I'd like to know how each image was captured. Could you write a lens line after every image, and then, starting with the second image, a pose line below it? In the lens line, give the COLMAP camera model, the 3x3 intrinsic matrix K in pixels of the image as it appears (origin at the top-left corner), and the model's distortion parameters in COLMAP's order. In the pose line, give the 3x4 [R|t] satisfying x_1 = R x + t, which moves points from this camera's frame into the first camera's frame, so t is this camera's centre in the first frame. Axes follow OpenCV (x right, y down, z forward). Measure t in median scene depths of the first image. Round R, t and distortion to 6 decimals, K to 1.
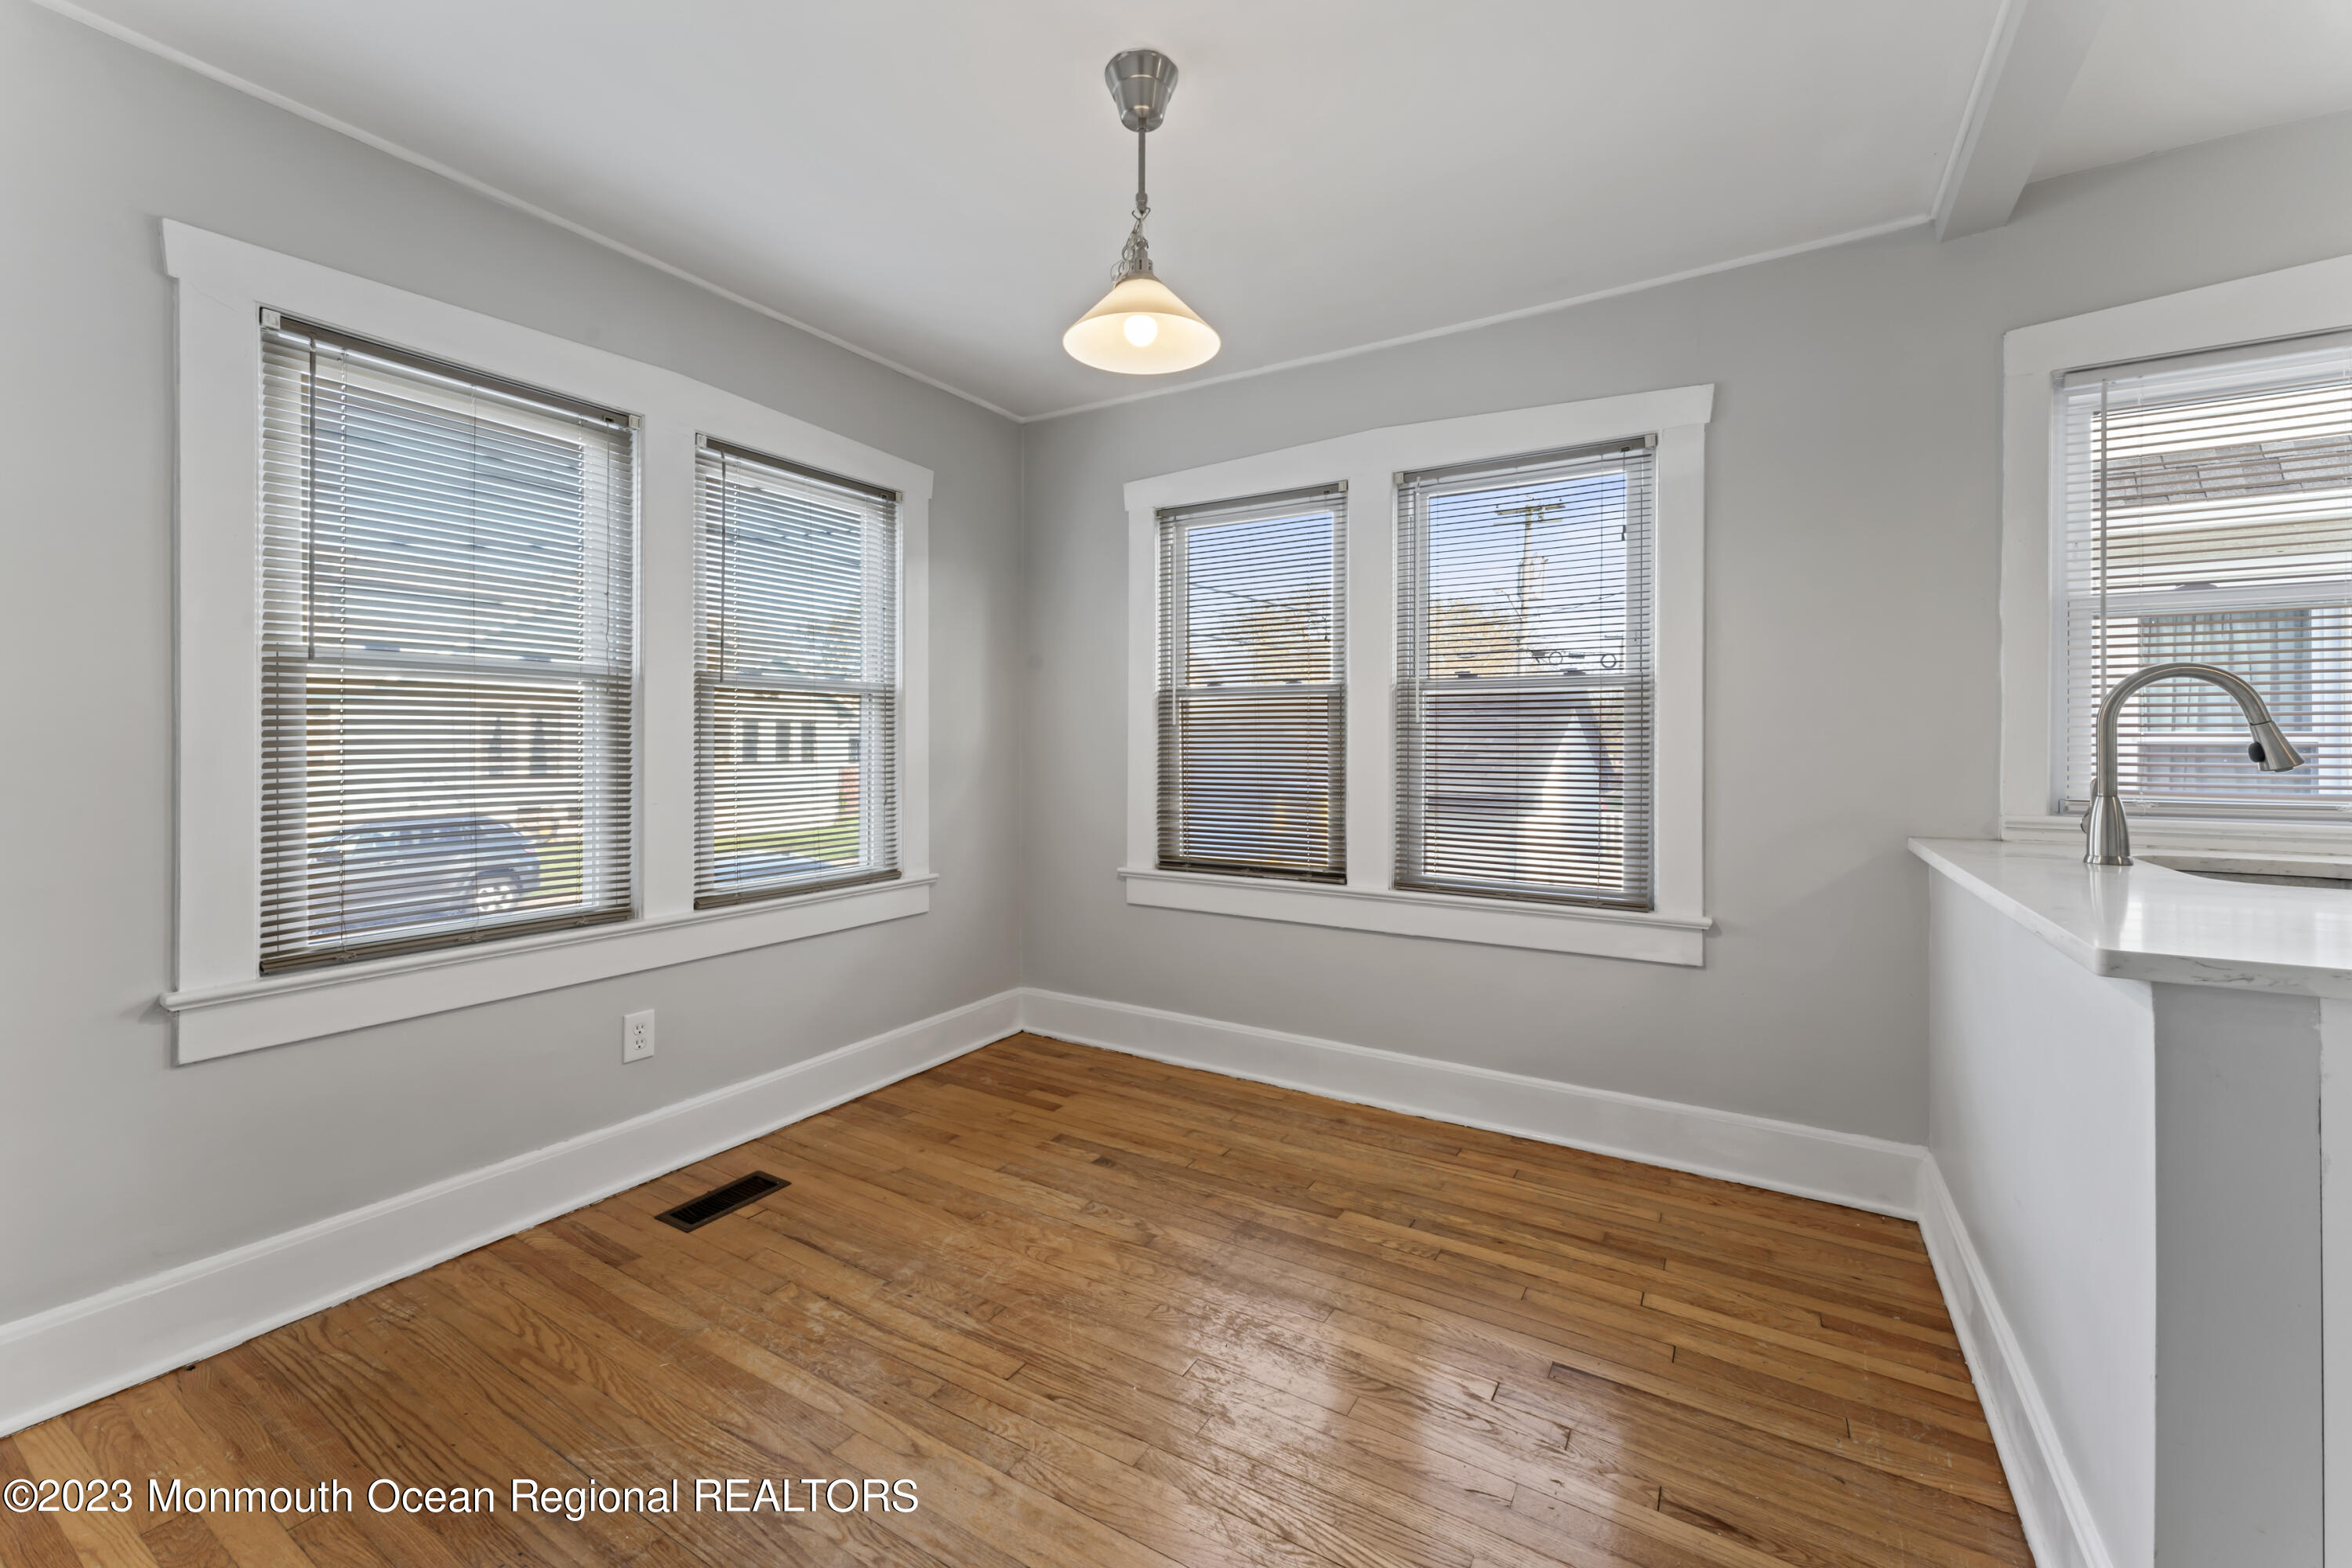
lens RADIAL K [[940.3, 0, 1159.9], [0, 940.3, 738.1], [0, 0, 1]] dist [0.008922, 0.000113]
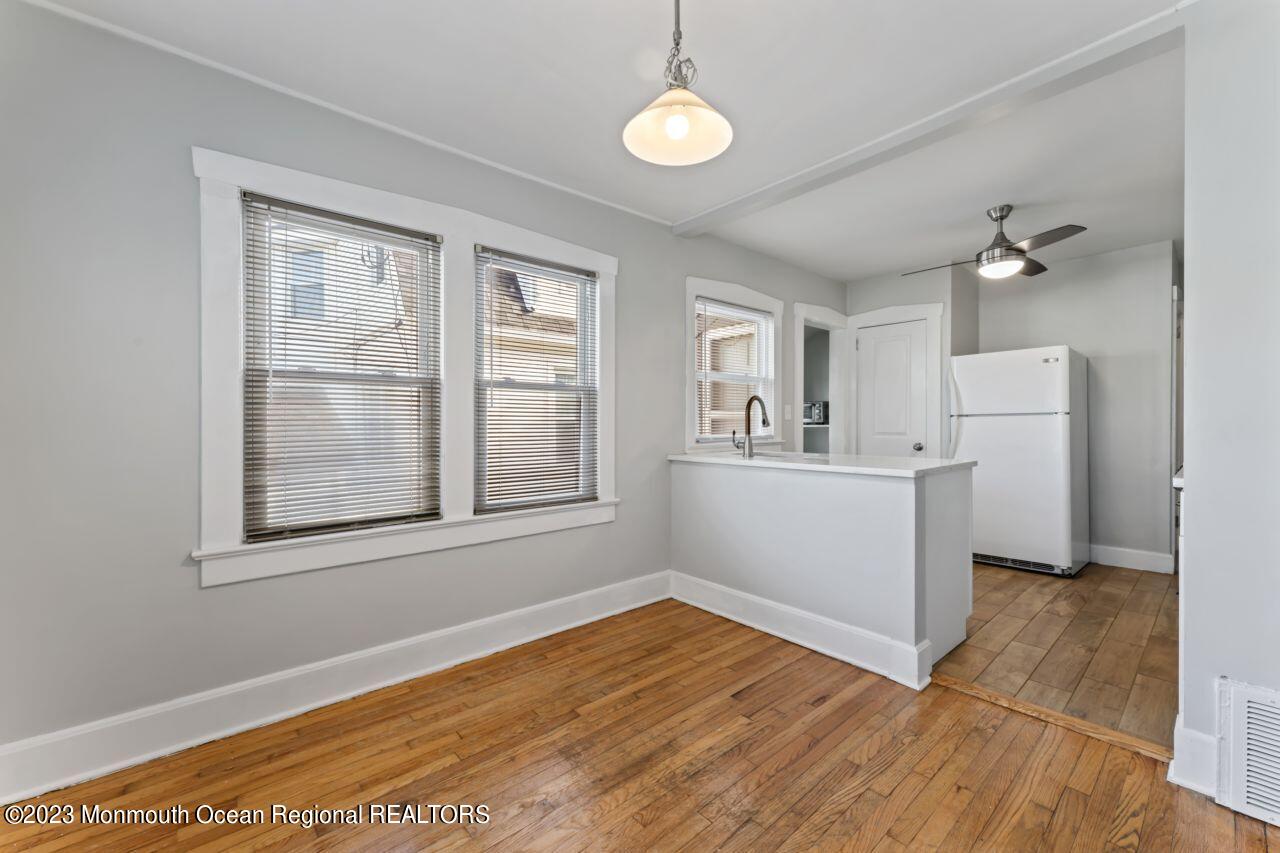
lens RADIAL K [[510.4, 0, 636.9], [0, 510.4, 426.9], [0, 0, 1]] dist [0.000008, 0.000112]
pose [[0.309279, -0.009053, 0.950928, -0.527729], [0.003202, 0.999959, 0.008478, 0.011753], [-0.950966, 0.000423, 0.309295, 0.563383]]
